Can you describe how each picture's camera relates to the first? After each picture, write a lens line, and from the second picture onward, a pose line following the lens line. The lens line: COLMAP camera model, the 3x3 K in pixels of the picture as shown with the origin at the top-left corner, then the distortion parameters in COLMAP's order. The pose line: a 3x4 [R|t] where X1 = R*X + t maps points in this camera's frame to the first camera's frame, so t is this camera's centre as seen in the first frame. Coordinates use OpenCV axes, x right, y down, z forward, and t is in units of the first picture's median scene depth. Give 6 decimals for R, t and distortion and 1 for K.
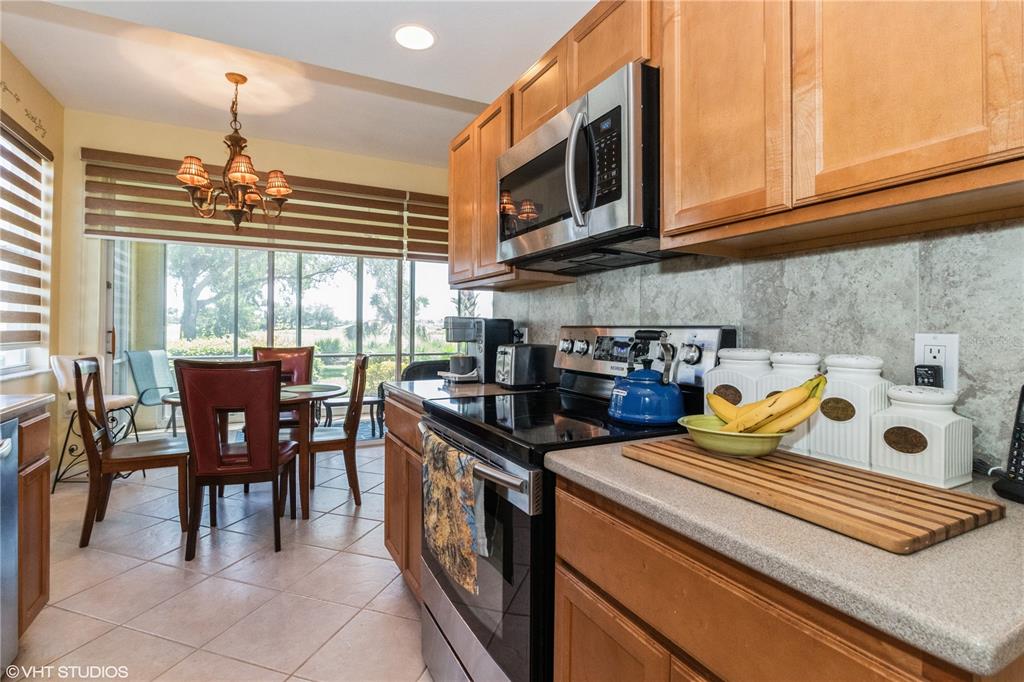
lens RADIAL K [[486.8, 0, 501.3], [0, 486.8, 327.5], [0, 0, 1]] dist [-0.004613, -0.000581]
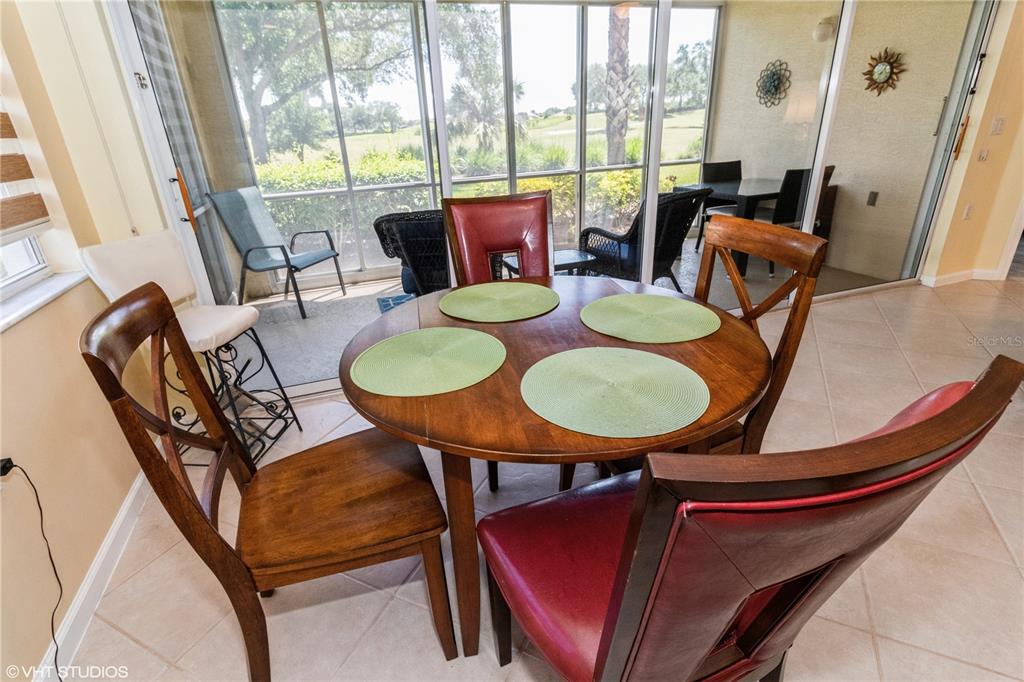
lens RADIAL K [[508.1, 0, 517.5], [0, 508.1, 354.6], [0, 0, 1]] dist [-0.021206, 0.000480]
pose [[0.991124, 0.003521, -0.132897, -0.443868], [0.052515, 0.907984, 0.415701, -0.029152], [0.122132, -0.418990, 0.899739, 0.581004]]
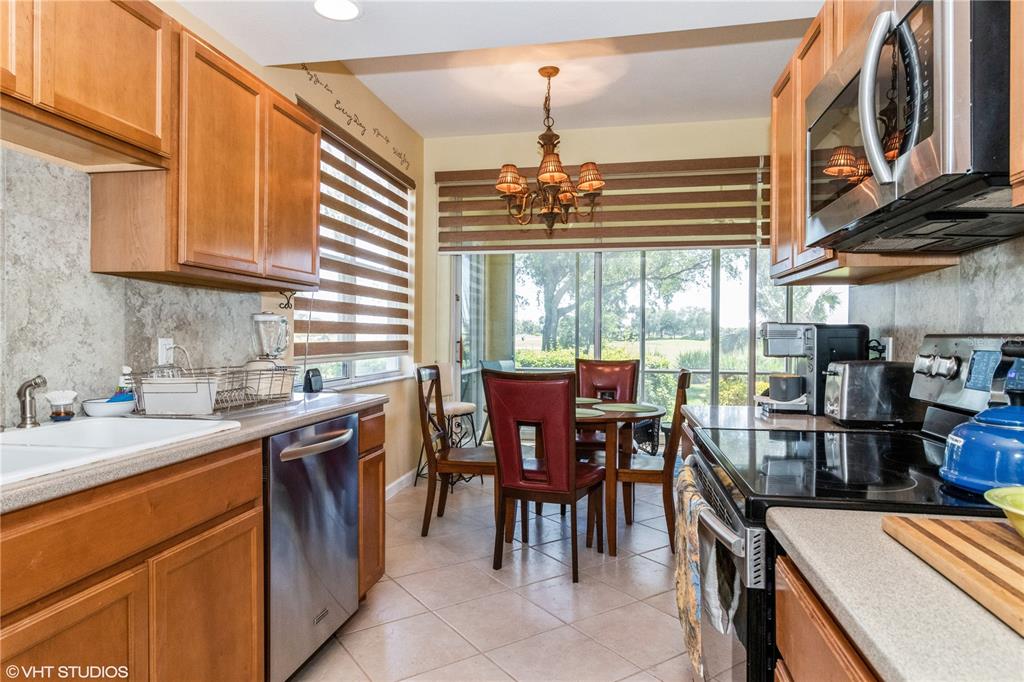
lens RADIAL K [[611.3, 0, 505.2], [0, 611.3, 342.4], [0, 0, 1]] dist [0.002629, -0.000030]
pose [[0.792137, 0.002373, -0.610338, 0.104606], [0.002860, 0.999967, 0.007600, -0.000025], [0.610336, -0.007766, 0.792105, 0.008436]]
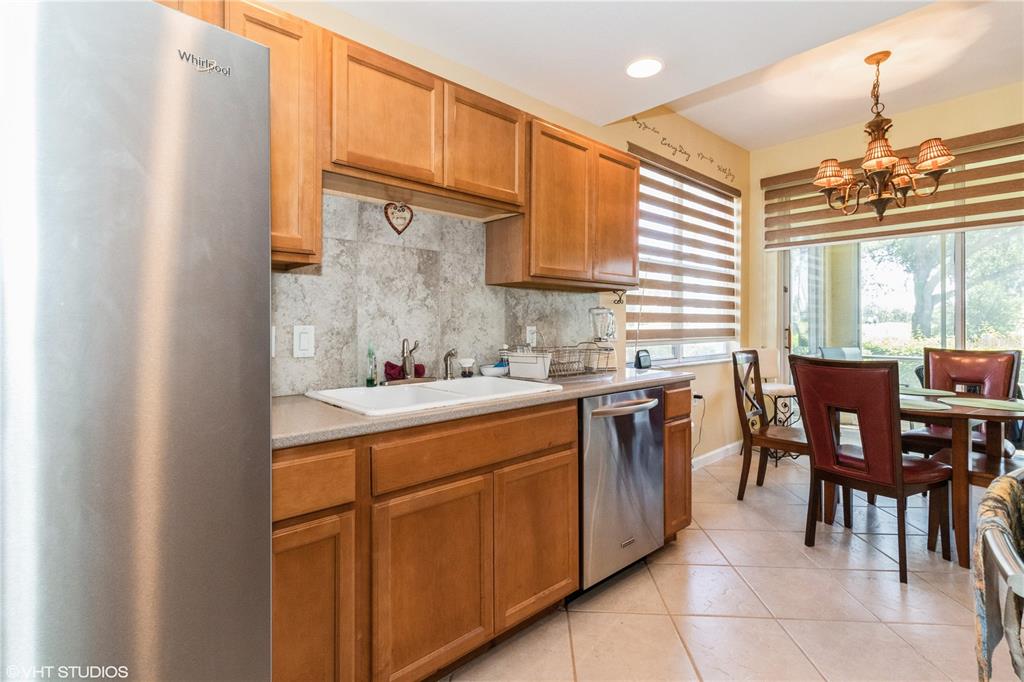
lens RADIAL K [[477.3, 0, 509.0], [0, 477.3, 322.4], [0, 0, 1]] dist [0.002911, 0.000320]
pose [[0.264431, -0.010346, -0.964349, 0.141561], [0.003706, 0.999946, -0.009712, 0.000602], [0.964397, -0.001006, 0.264455, 0.070840]]
